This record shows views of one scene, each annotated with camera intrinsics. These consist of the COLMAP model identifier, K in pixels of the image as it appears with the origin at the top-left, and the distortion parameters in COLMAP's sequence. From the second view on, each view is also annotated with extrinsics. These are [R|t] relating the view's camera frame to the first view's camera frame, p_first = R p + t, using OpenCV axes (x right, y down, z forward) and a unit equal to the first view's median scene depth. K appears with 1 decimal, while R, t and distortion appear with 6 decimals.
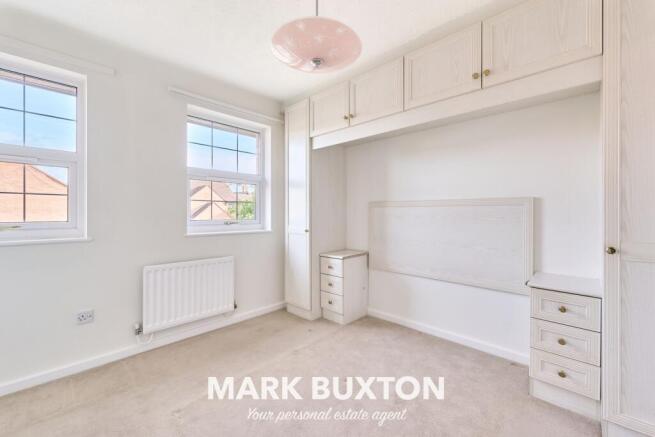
lens RADIAL K [[268.9, 0, 326.6], [0, 268.9, 208.9], [0, 0, 1]] dist [0.034354, 0.000101]
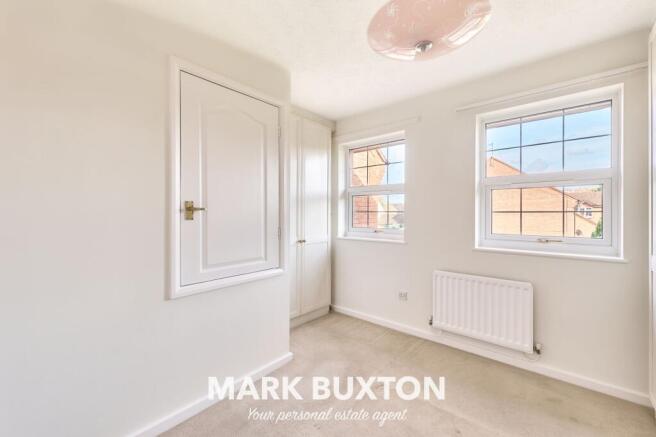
lens RADIAL K [[267.1, 0, 328.0], [0, 267.1, 218.5], [0, 0, 1]] dist [0.001993, 0.000151]
pose [[0.084555, -0.012703, -0.996338, 0.376259], [-0.010155, 0.999856, -0.013610, 0.007388], [0.996367, 0.011269, 0.084413, 0.368728]]
